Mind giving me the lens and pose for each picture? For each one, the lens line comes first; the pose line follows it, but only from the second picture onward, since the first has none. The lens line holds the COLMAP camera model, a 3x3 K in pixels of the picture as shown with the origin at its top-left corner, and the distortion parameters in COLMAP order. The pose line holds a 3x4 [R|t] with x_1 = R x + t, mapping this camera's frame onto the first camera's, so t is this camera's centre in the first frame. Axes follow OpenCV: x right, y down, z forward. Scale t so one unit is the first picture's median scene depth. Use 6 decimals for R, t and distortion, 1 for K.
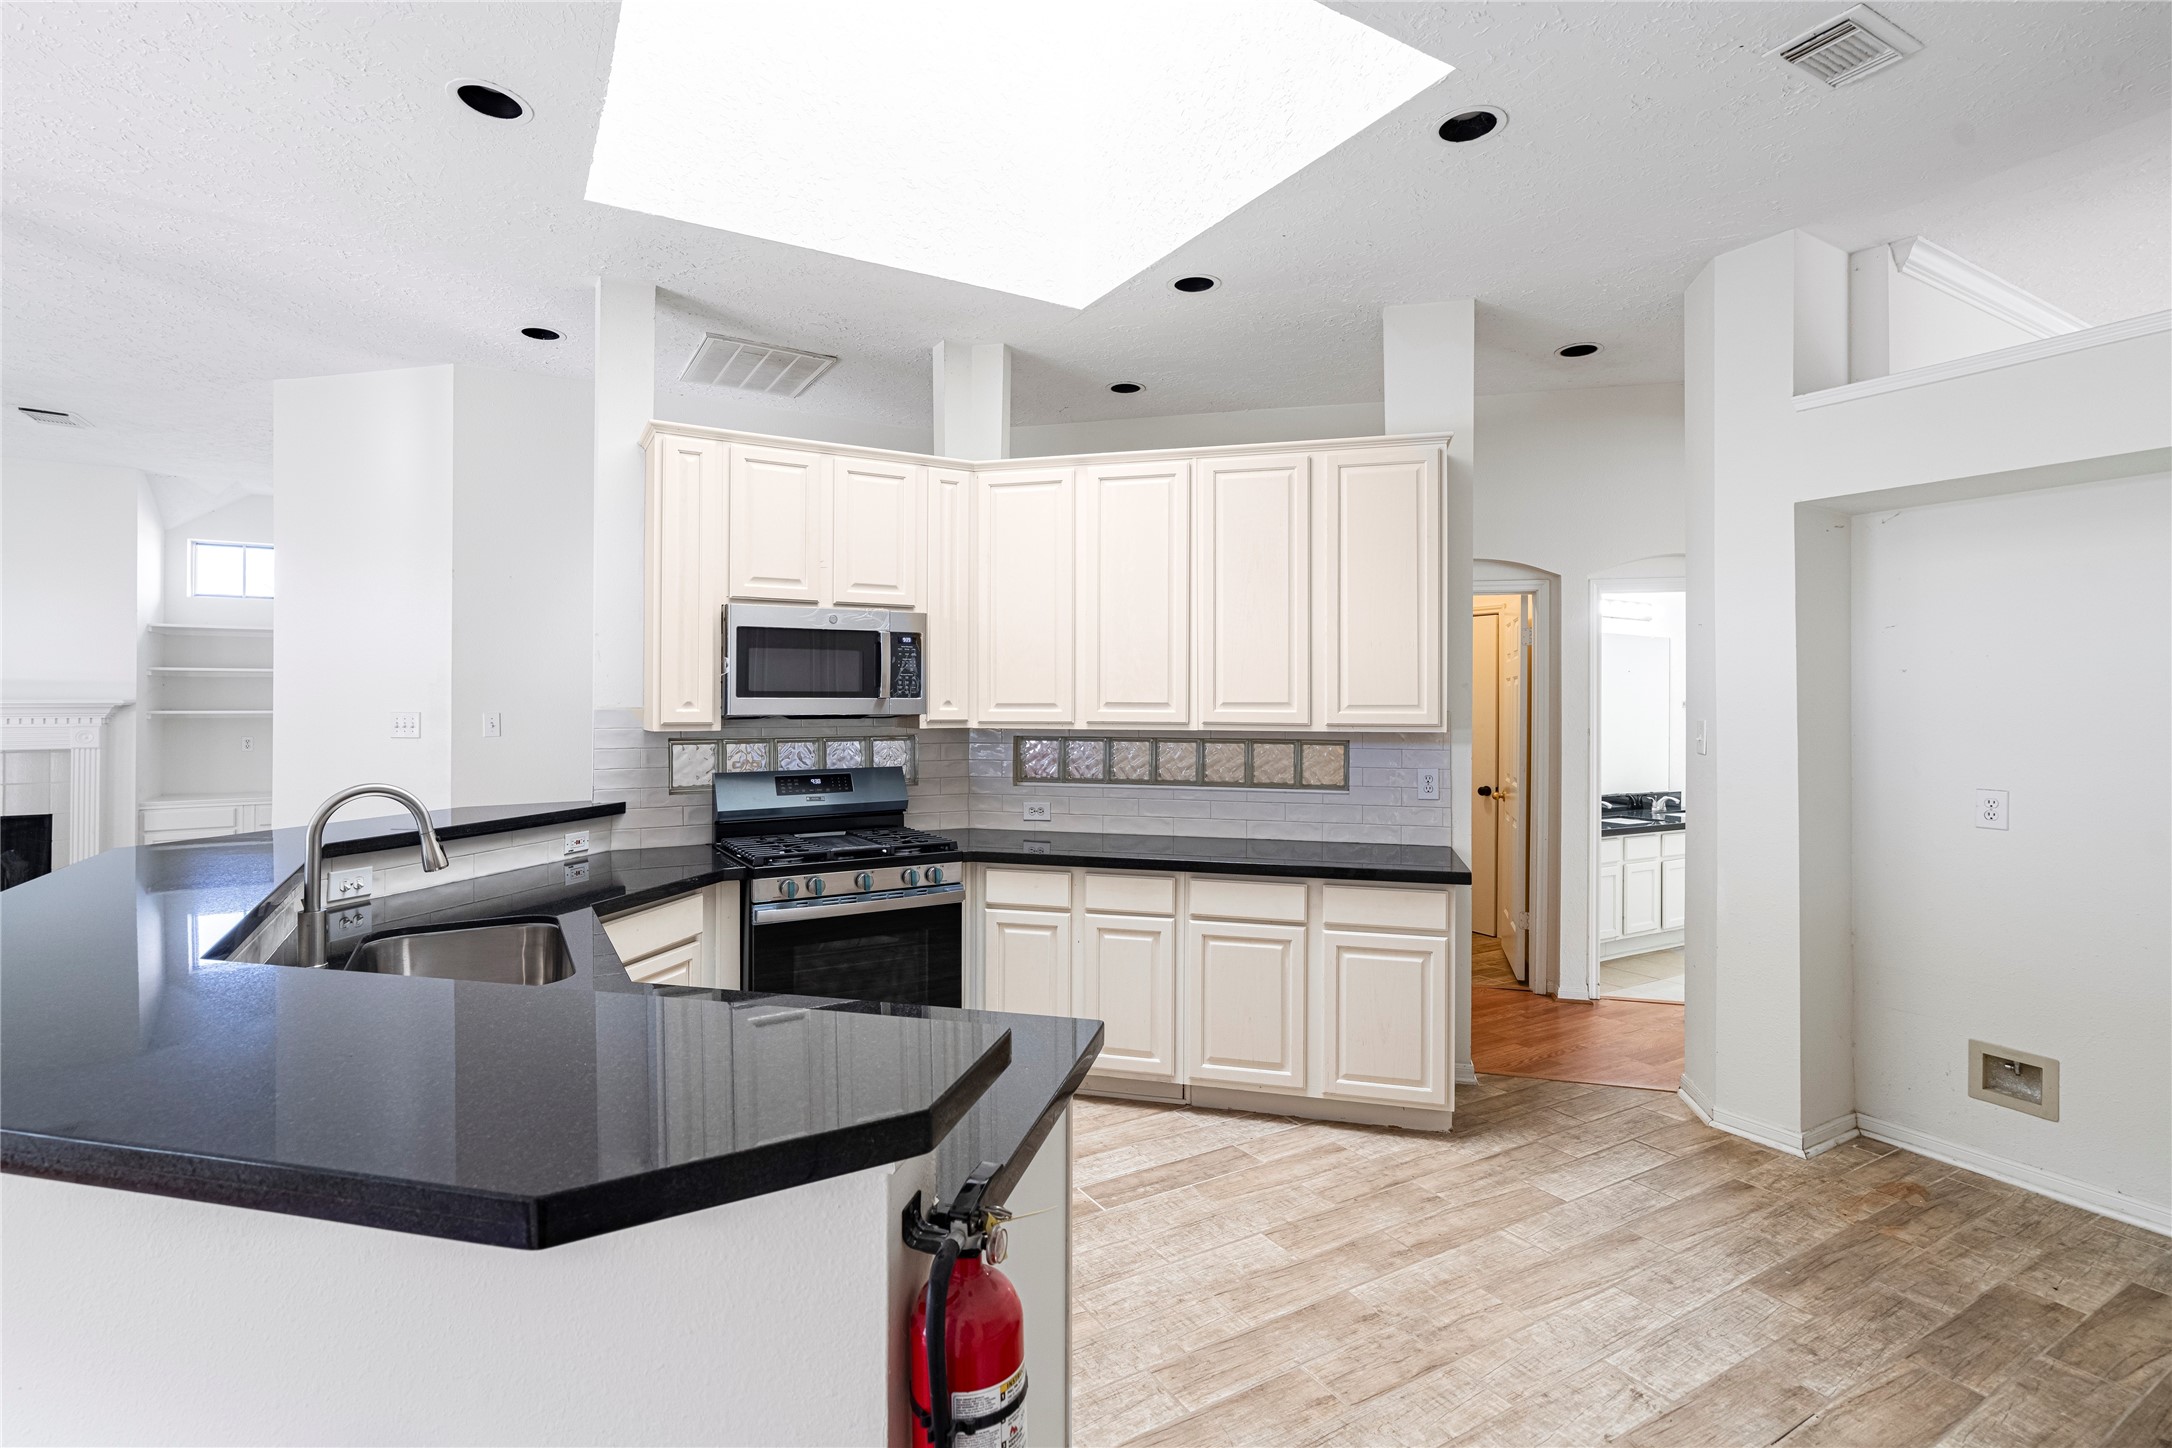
lens RADIAL K [[1016.2, 0, 1074.0], [0, 1016.2, 665.9], [0, 0, 1]] dist [-0.013618, 0.014216]
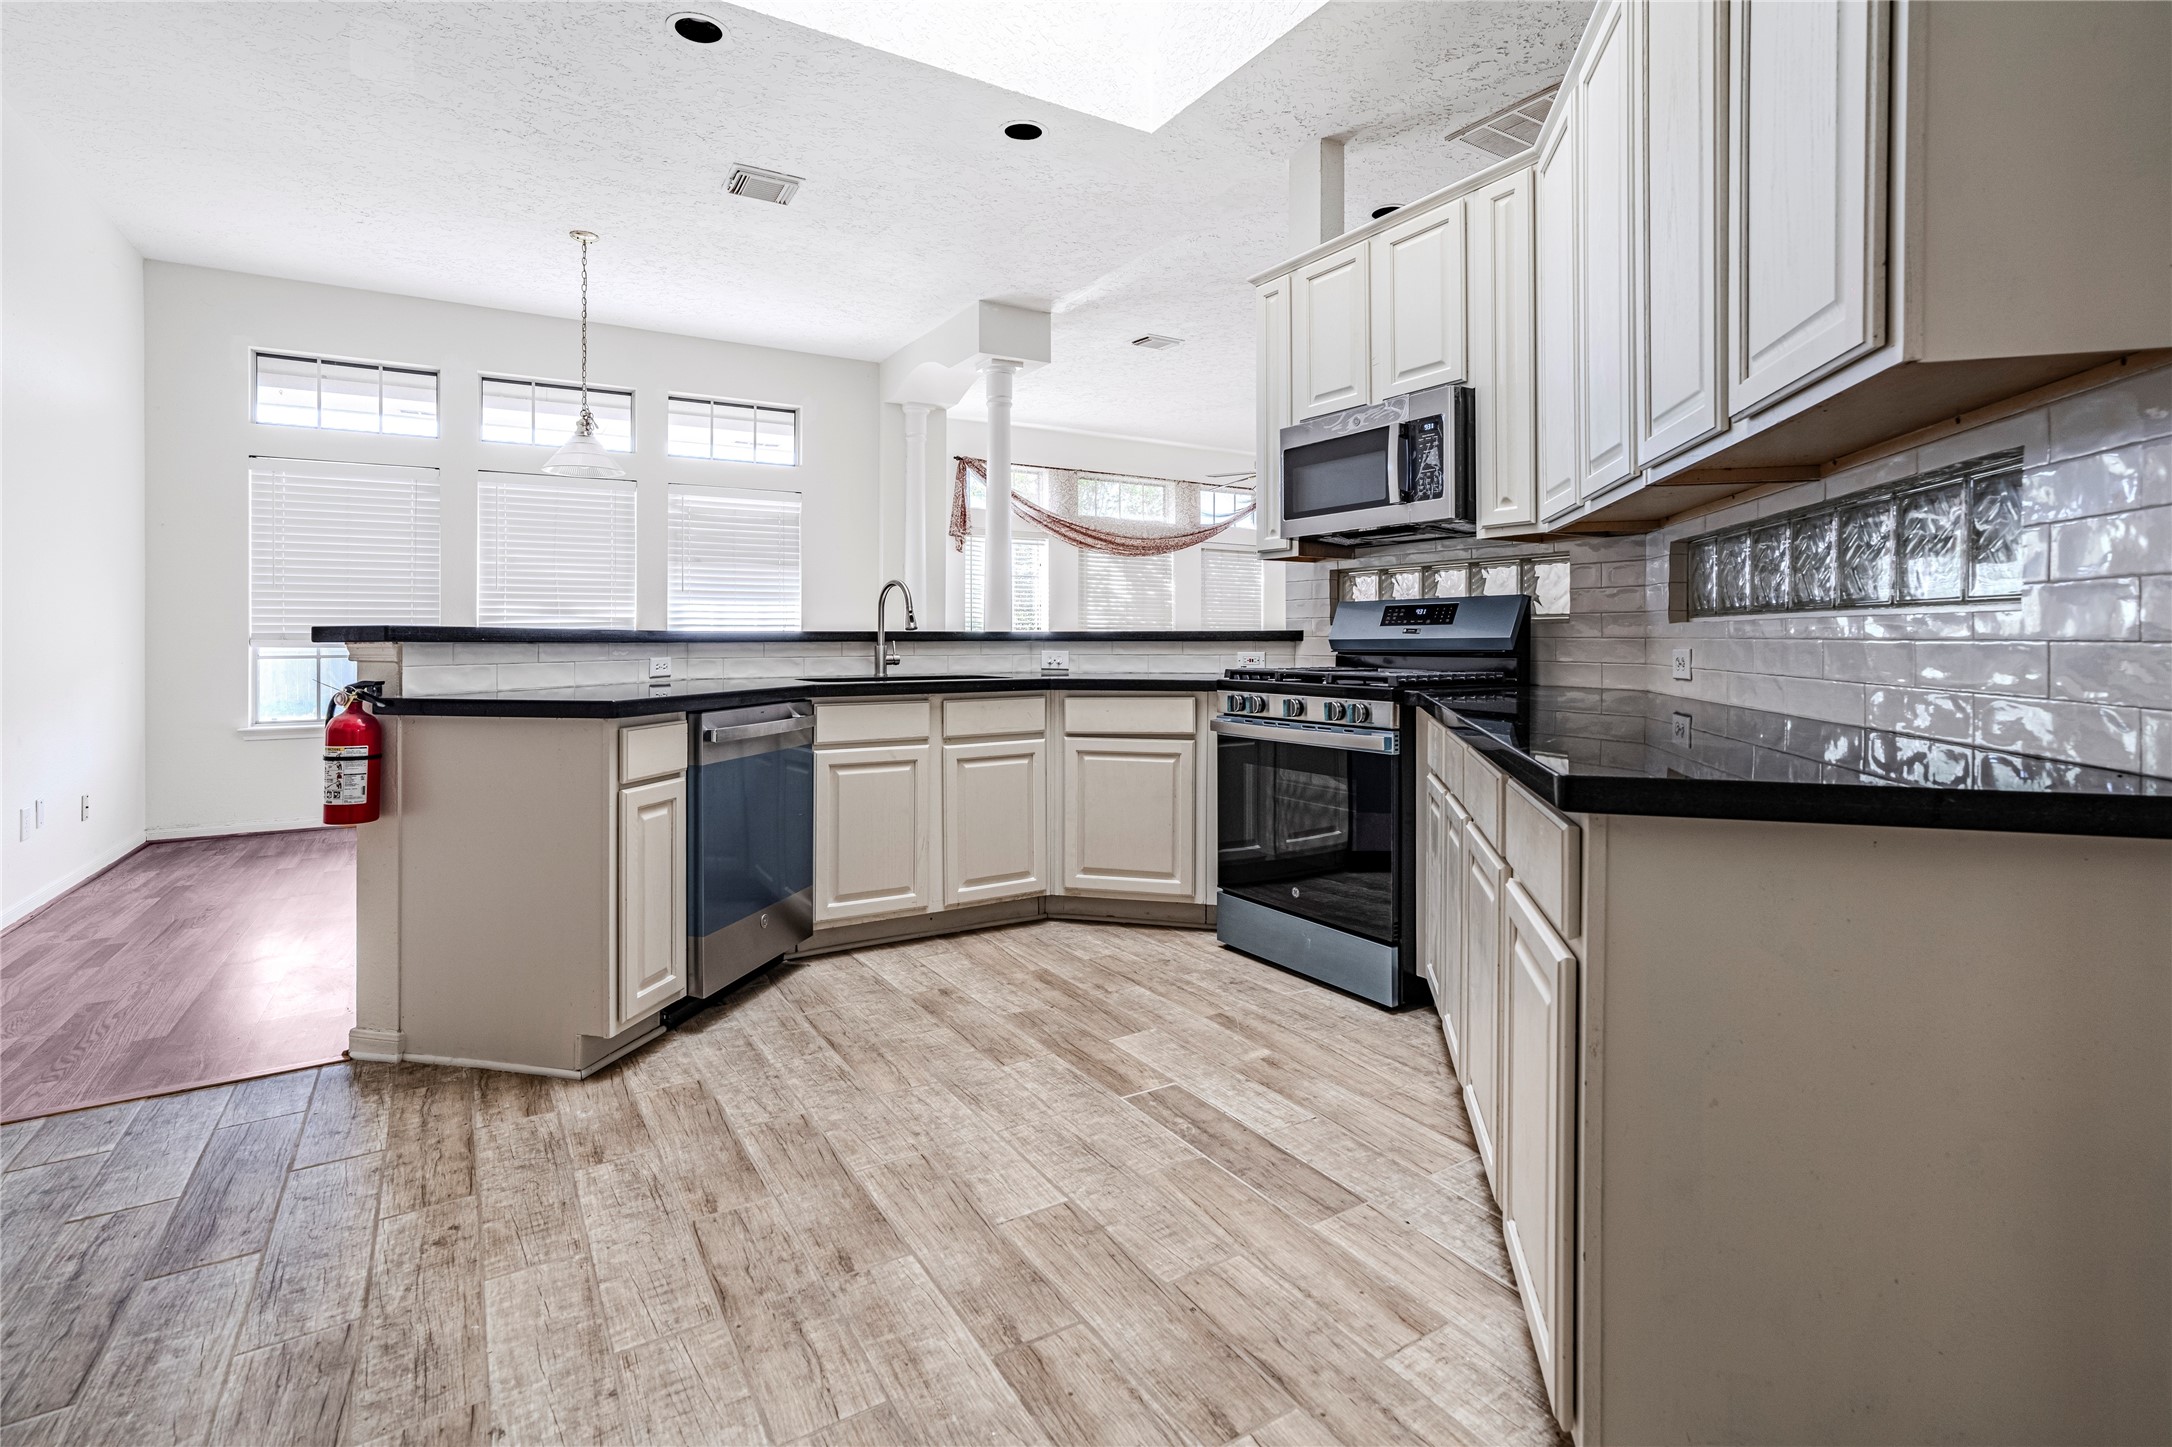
lens RADIAL K [[1034.8, 0, 1085.4], [0, 1034.8, 638.3], [0, 0, 1]] dist [-0.016131, 0.015478]
pose [[0.017916, 0.001360, -0.999839, 0.690832], [0.034963, 0.999387, 0.001986, 0.139947], [0.999228, -0.034993, 0.017857, 0.792176]]
